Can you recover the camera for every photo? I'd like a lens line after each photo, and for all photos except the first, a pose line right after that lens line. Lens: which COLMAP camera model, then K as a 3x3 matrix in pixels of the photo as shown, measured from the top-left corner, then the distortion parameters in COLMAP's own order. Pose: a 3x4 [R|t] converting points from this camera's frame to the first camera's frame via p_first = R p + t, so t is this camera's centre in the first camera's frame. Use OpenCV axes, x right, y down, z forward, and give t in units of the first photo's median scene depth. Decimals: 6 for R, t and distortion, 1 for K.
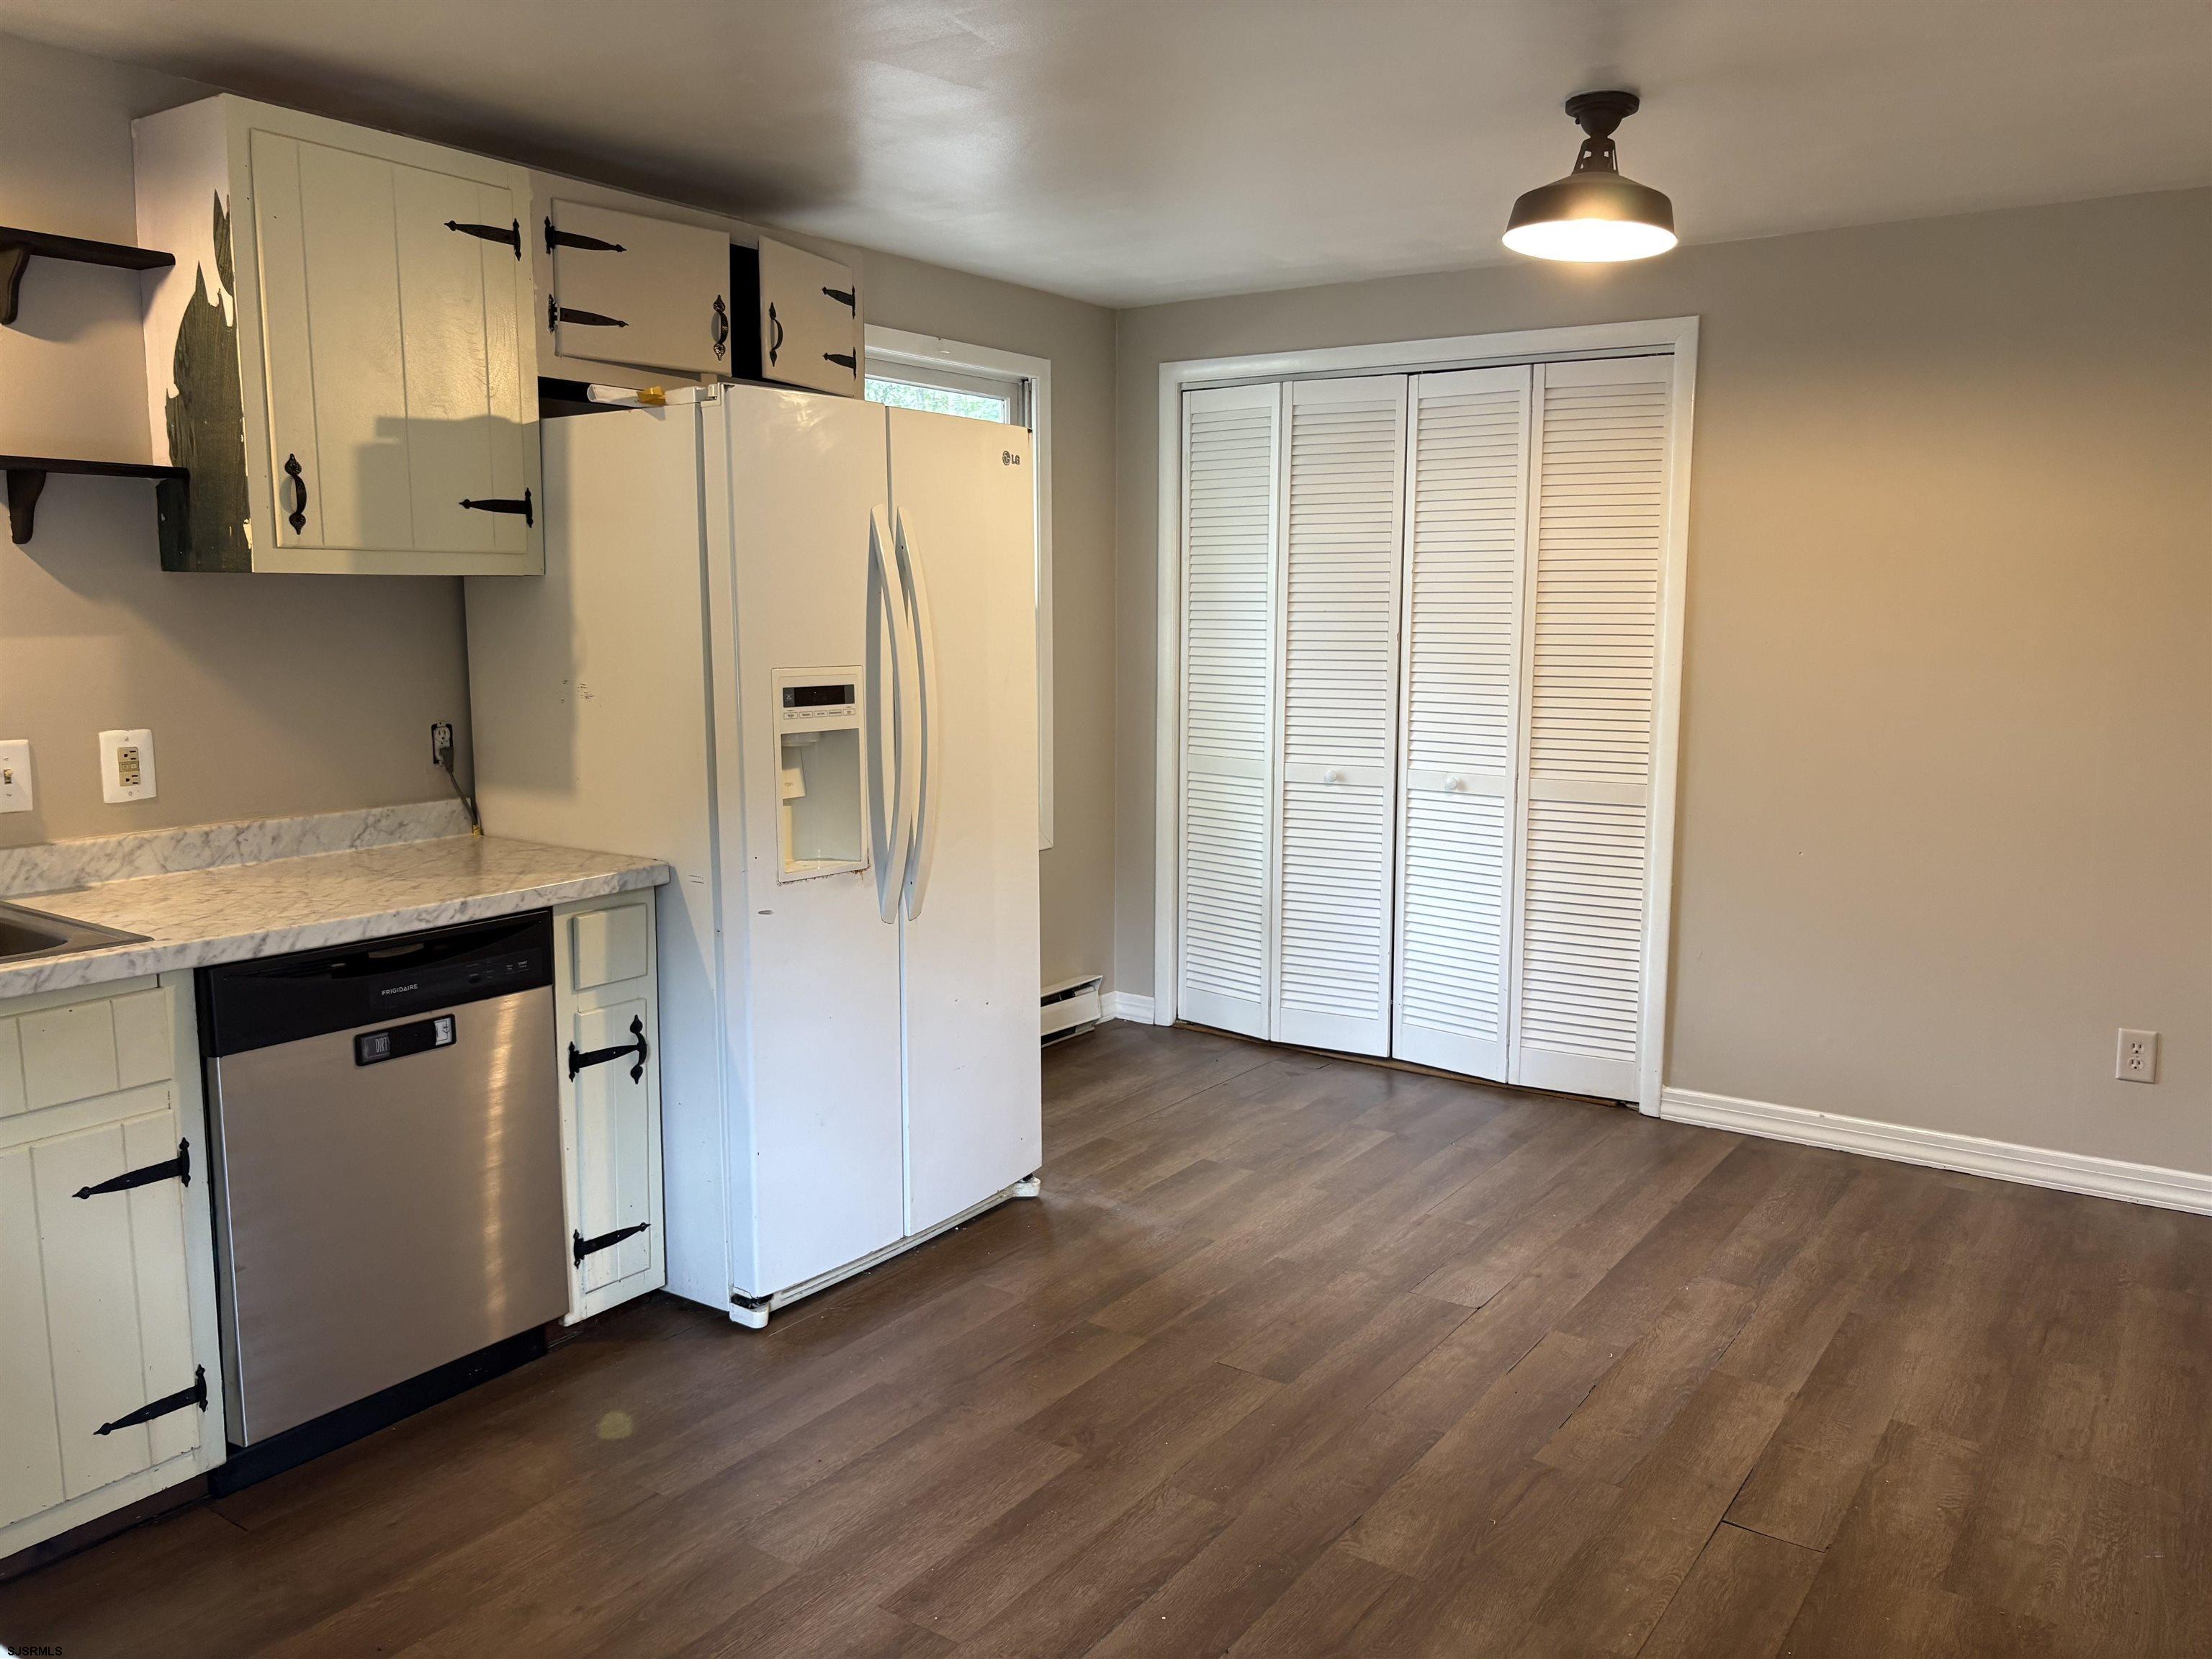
lens RADIAL K [[1684.6, 0, 1113.0], [0, 1684.6, 840.3], [0, 0, 1]] dist [0.056878, -0.090748]
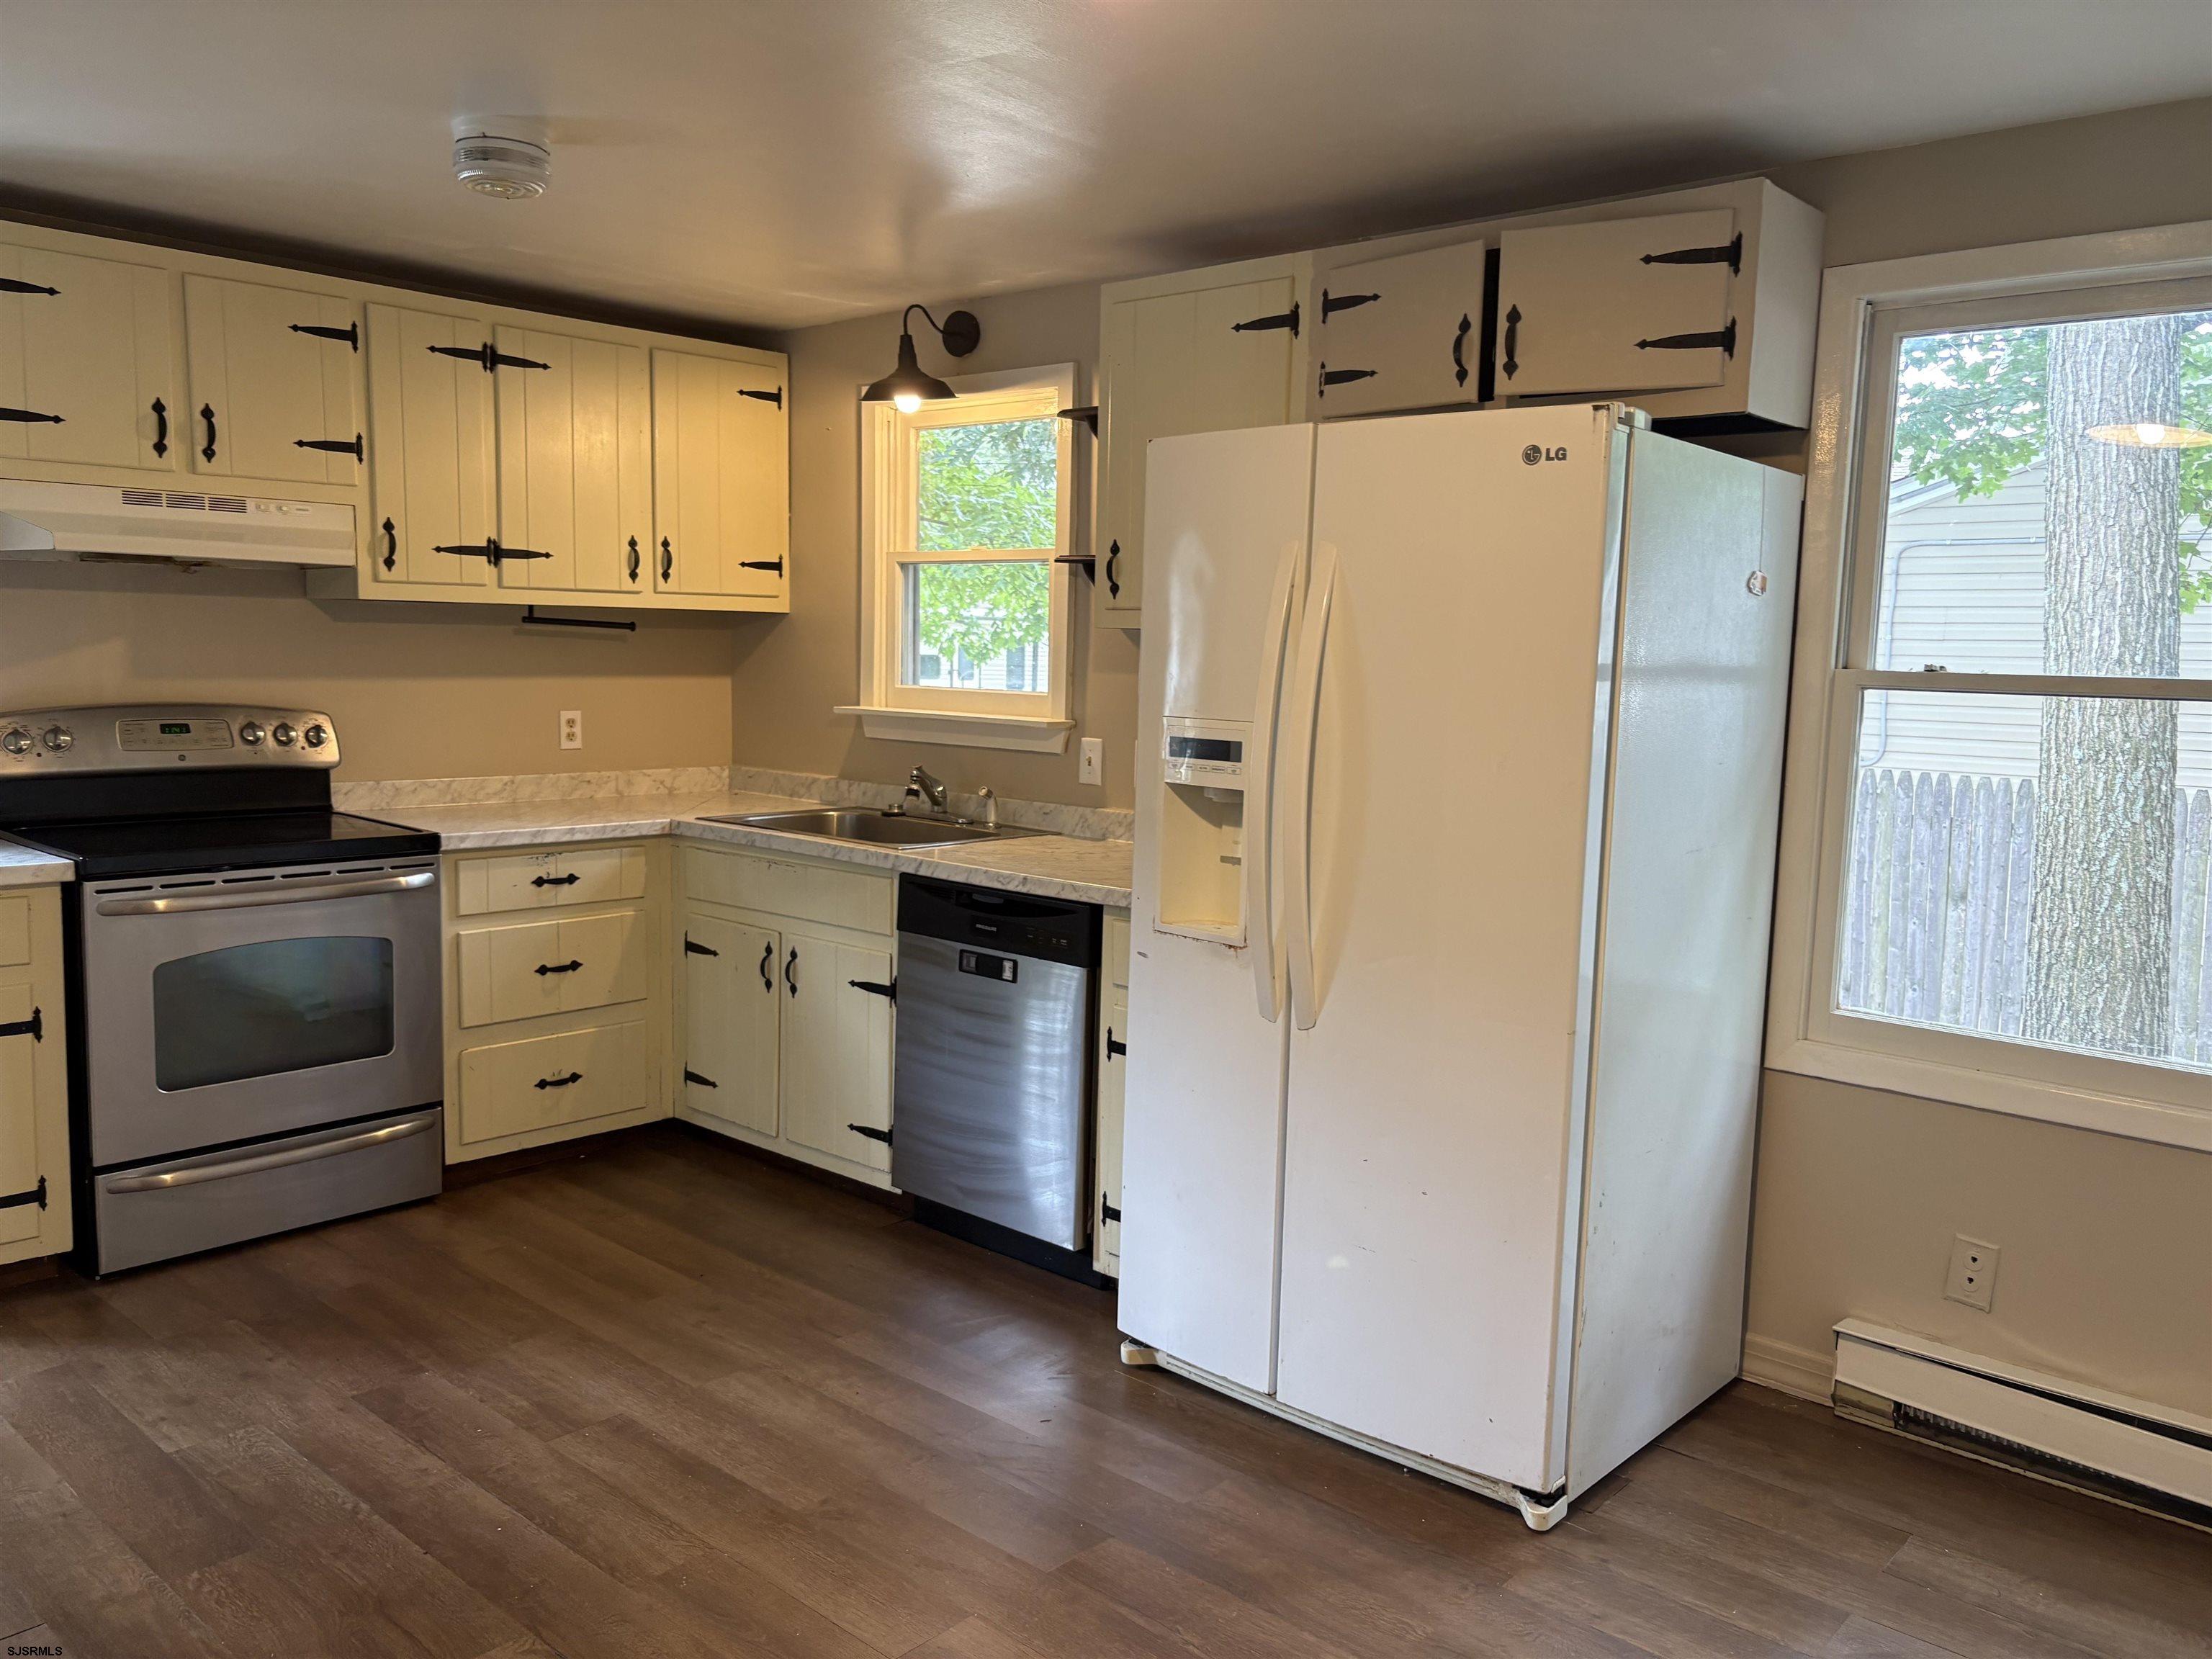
lens RADIAL K [[1684.6, 0, 1113.0], [0, 1684.6, 840.3], [0, 0, 1]] dist [0.056878, -0.090748]
pose [[-0.129956, 0.108562, -0.985559, 0.854437], [-0.167986, 0.977208, 0.129793, -0.166103], [0.977186, 0.182427, -0.108757, 1.182382]]
